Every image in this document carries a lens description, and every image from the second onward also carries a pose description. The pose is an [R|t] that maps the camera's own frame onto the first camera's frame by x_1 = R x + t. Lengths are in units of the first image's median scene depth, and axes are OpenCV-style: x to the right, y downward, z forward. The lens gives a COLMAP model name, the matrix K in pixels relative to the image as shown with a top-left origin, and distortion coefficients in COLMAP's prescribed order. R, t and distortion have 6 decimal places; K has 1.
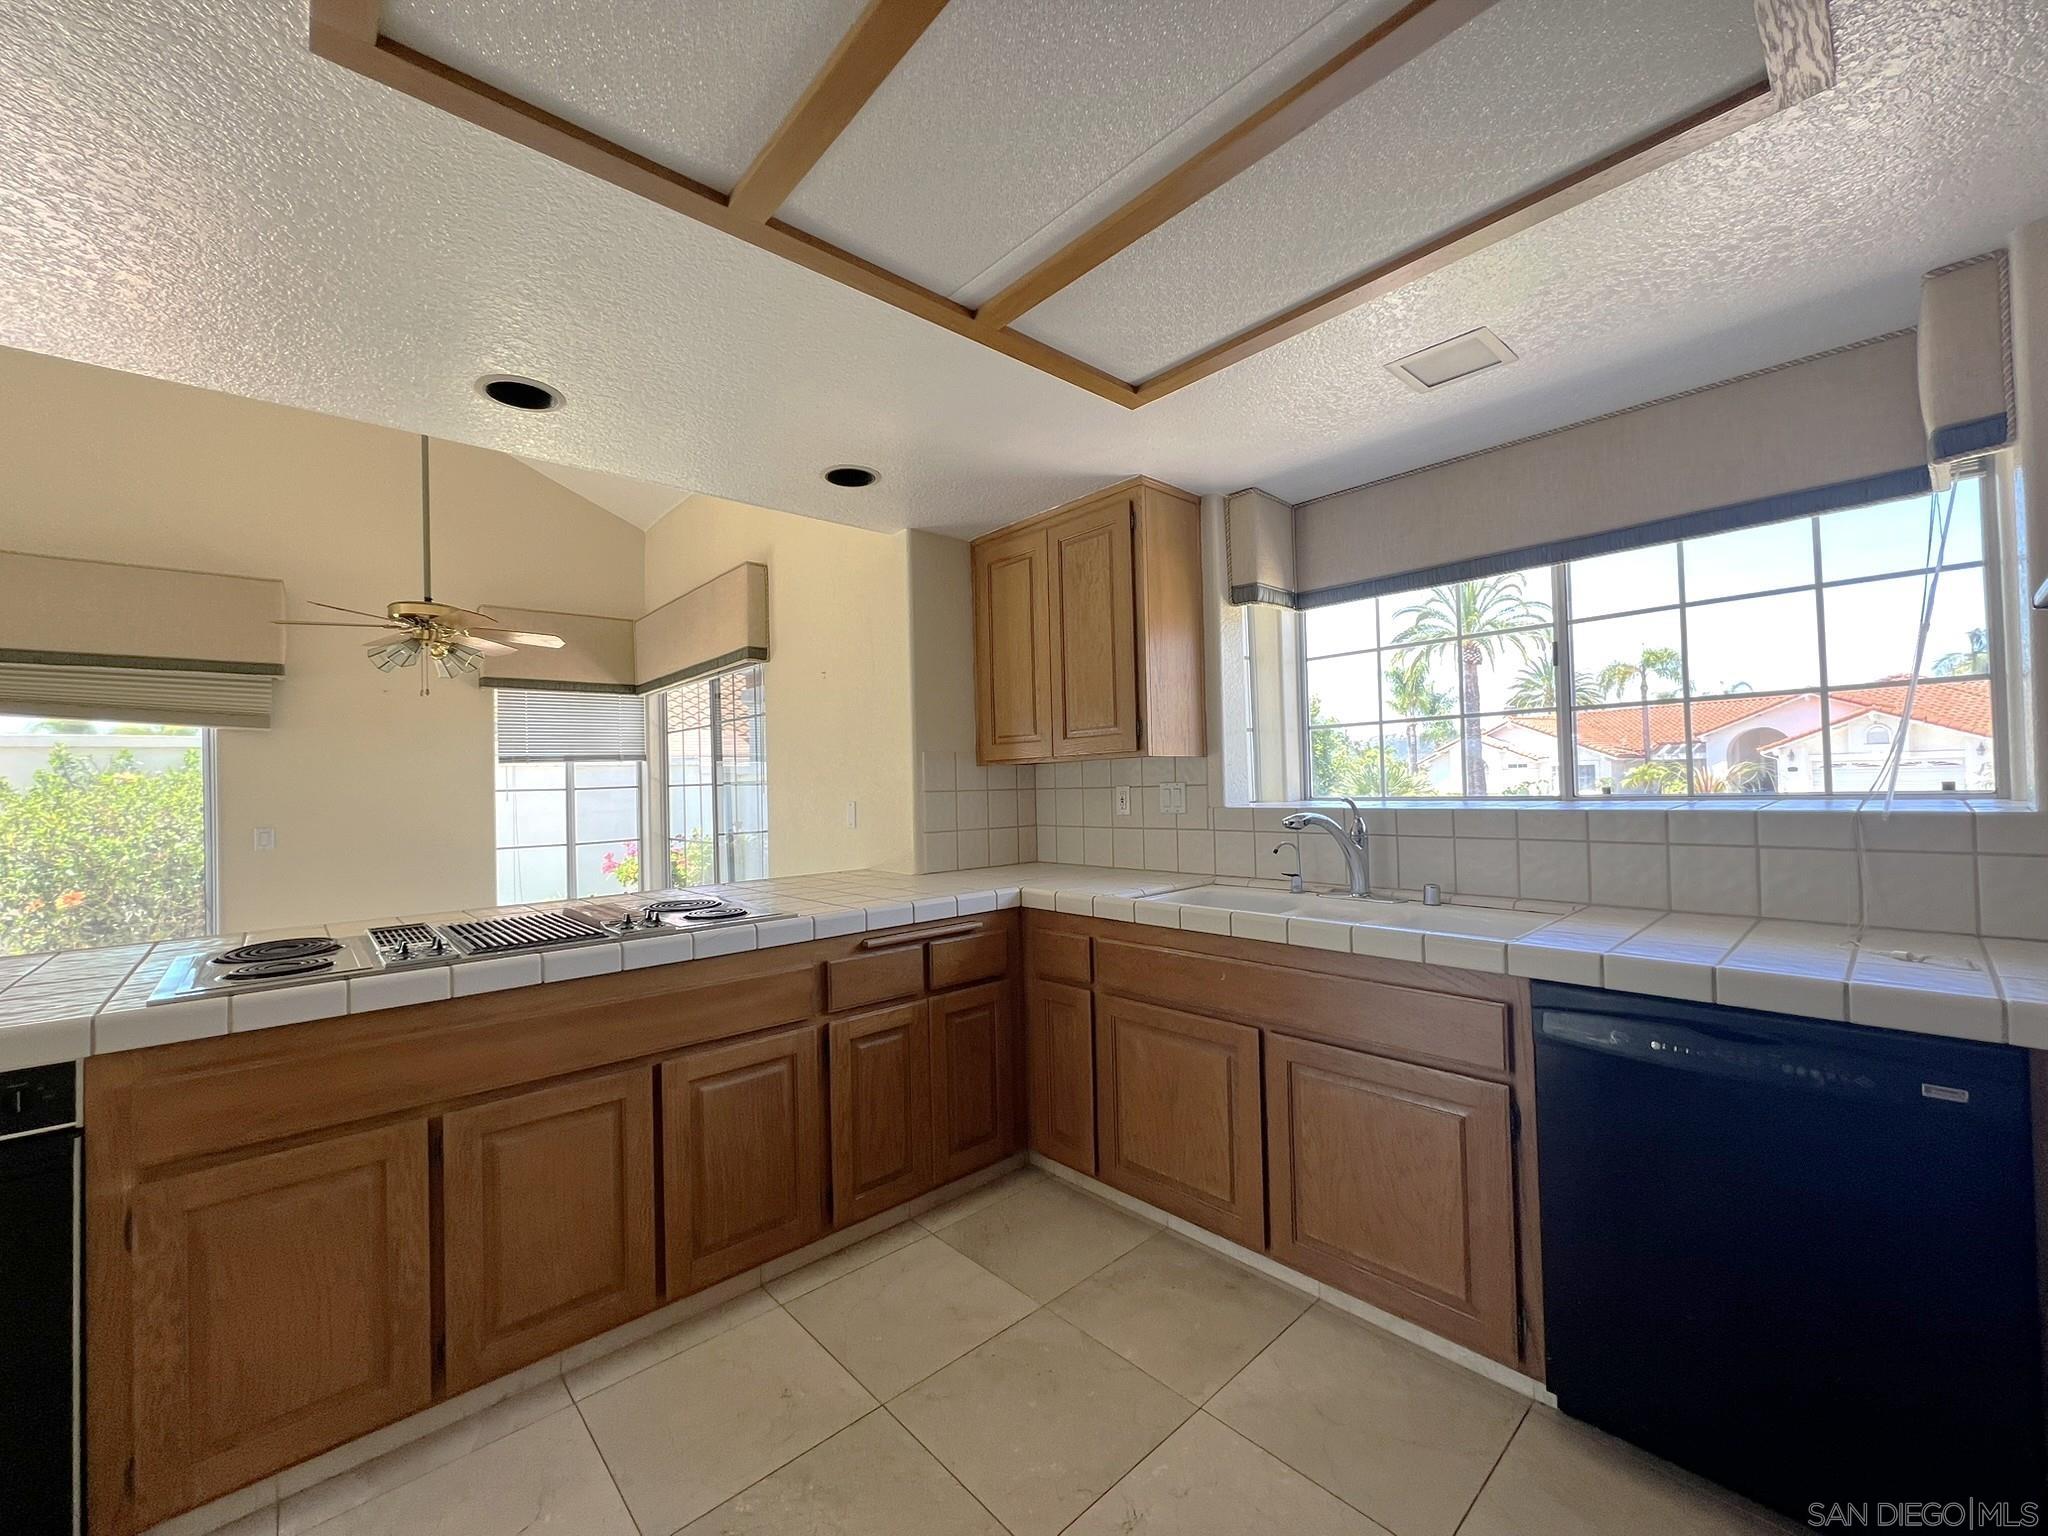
lens RADIAL K [[818.9, 0, 1026.3], [0, 818.9, 771.1], [0, 0, 1]] dist [-0.002833, -0.000229]
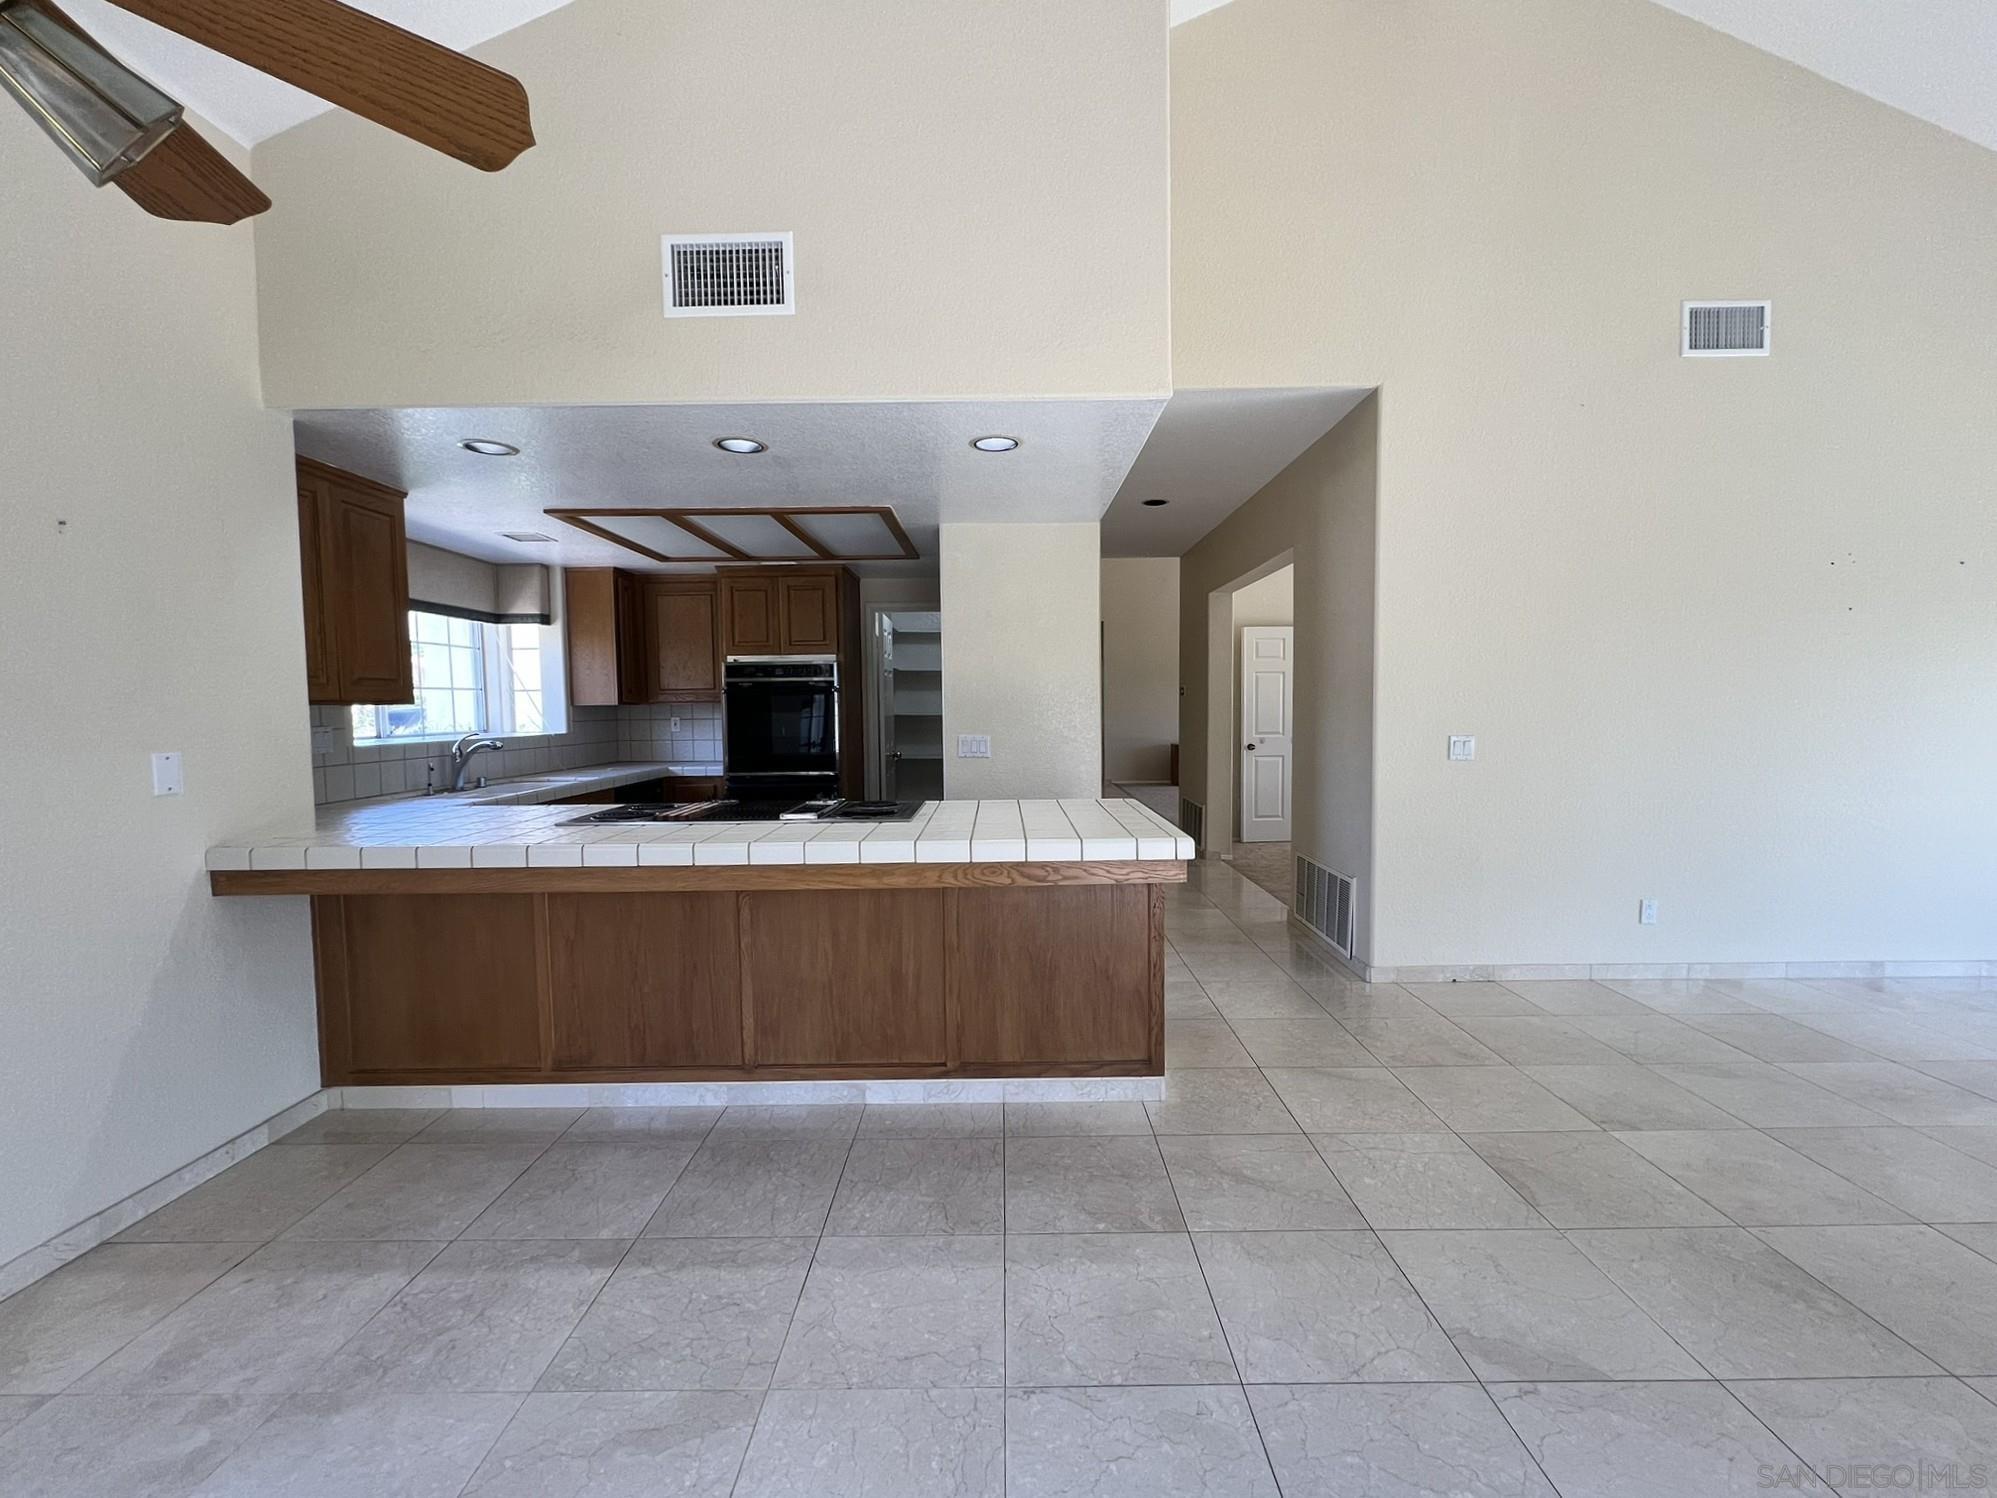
lens RADIAL K [[818.3, 0, 1002.1], [0, 818.3, 752.0], [0, 0, 1]] dist [-0.001661, -0.000140]
pose [[-0.736190, -0.002700, 0.676770, -1.449000], [0.022058, 0.999365, 0.027981, 0.042475], [-0.676416, 0.035527, -0.735663, 1.320910]]
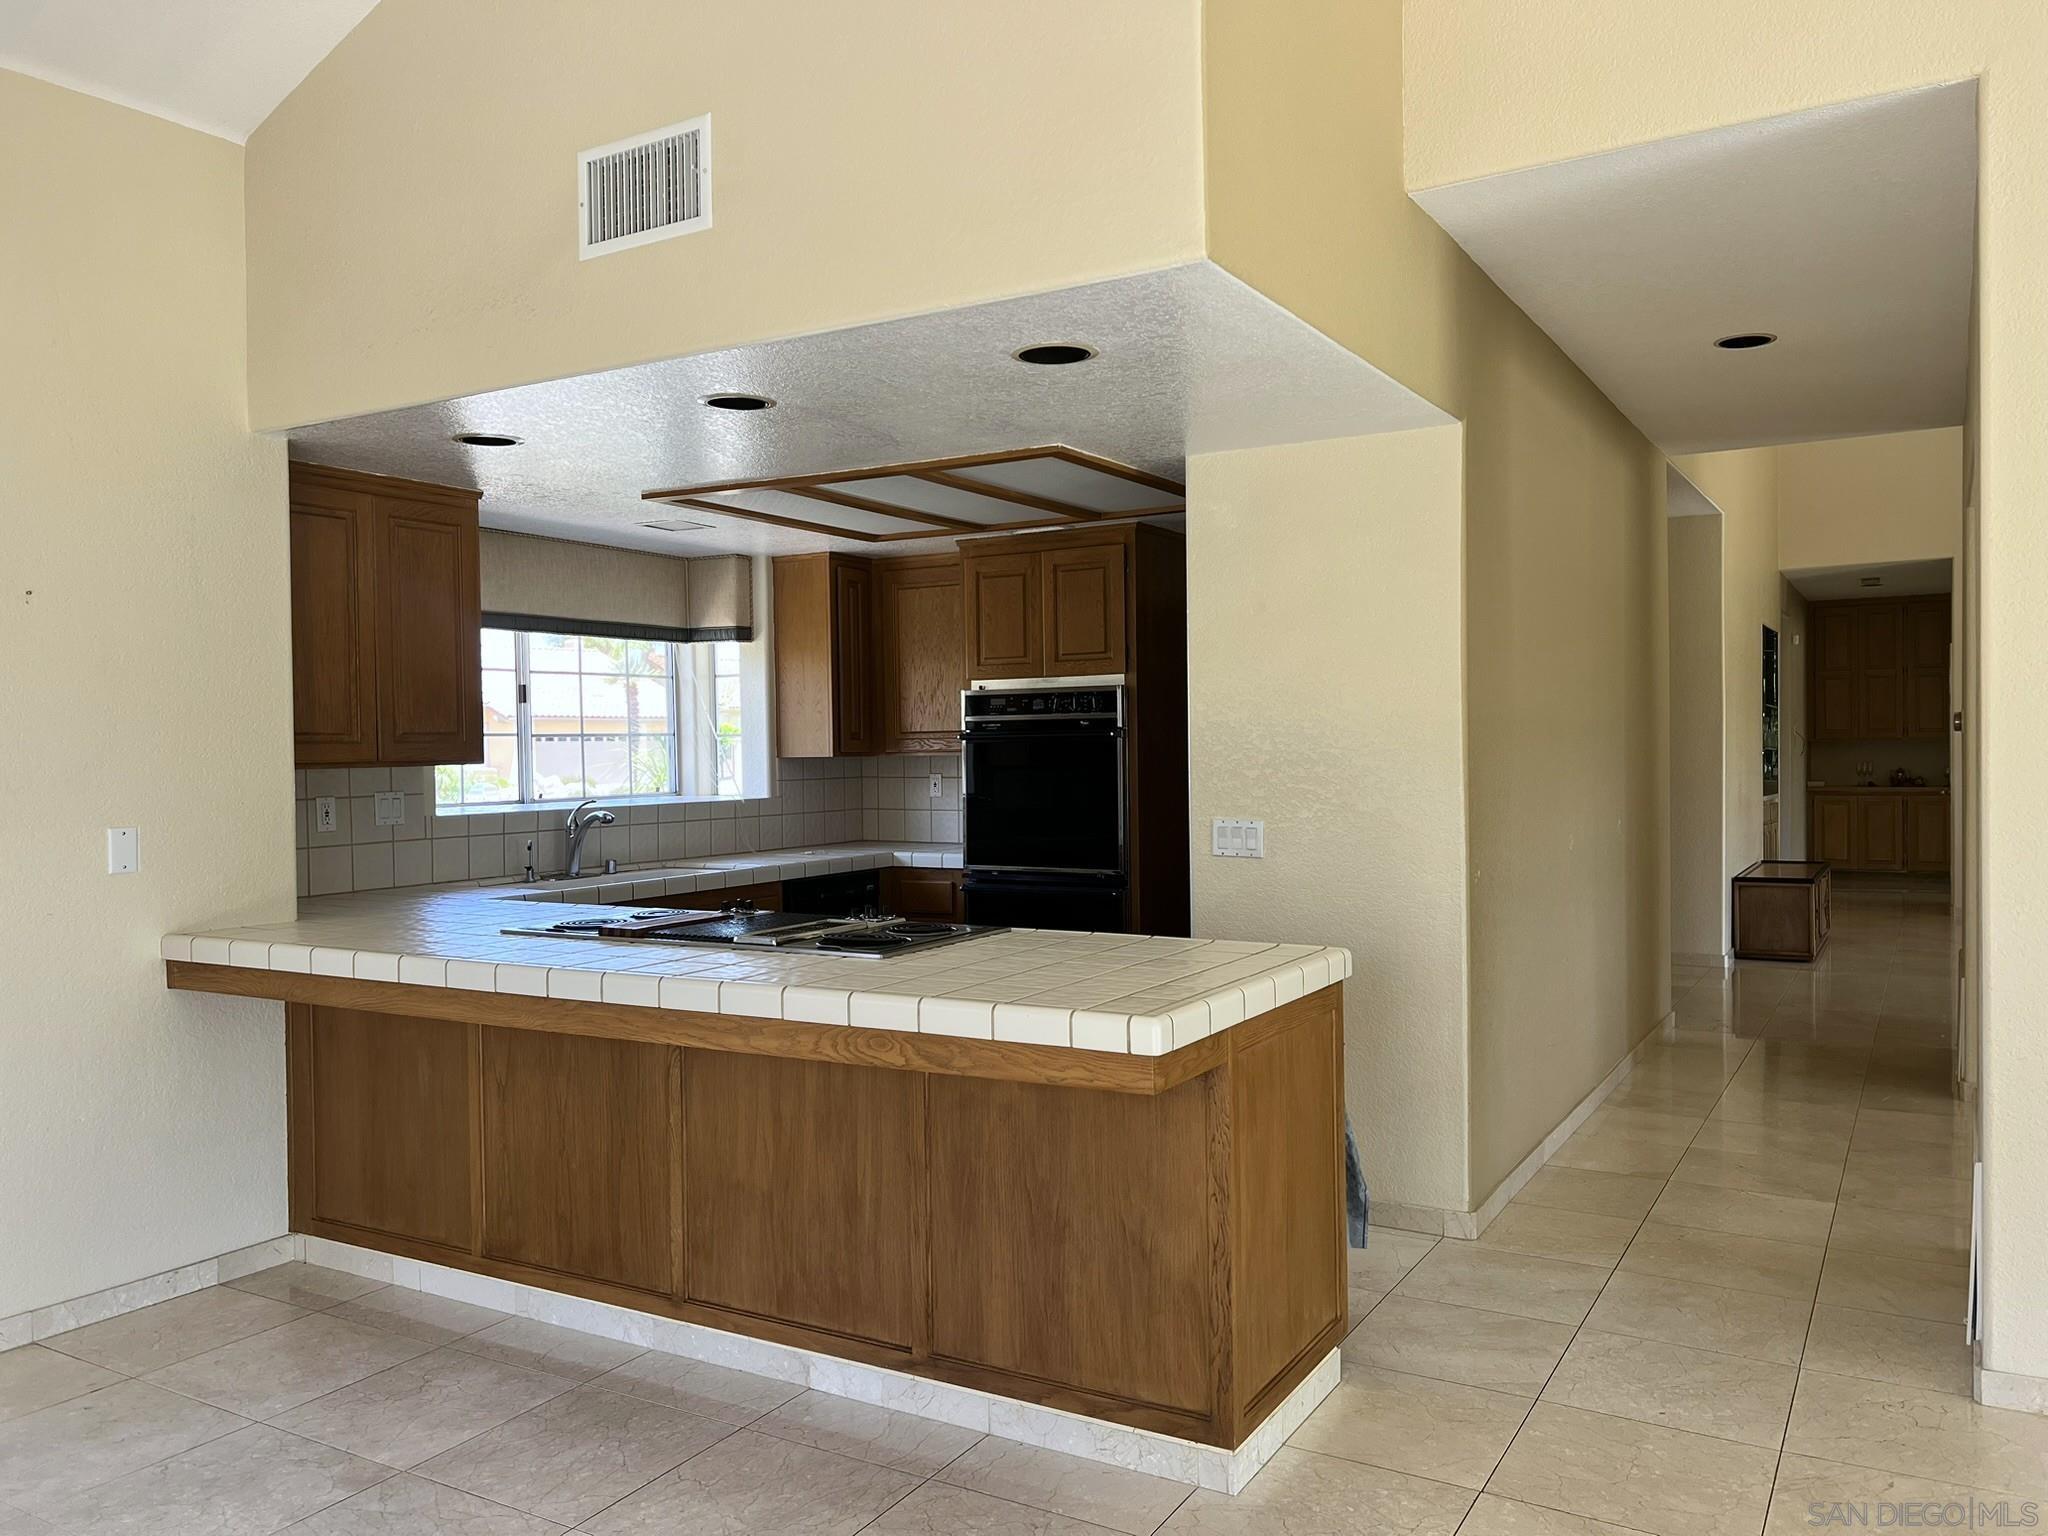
lens RADIAL K [[1535.9, 0, 1024.0], [0, 1535.9, 768.0], [0, 0, 1]] dist [0.062800, -0.077782]
pose [[-0.291784, 0.016809, 0.956337, -1.896396], [0.007612, 0.999855, -0.015251, 0.021251], [-0.956454, 0.002829, -0.291869, 0.907467]]
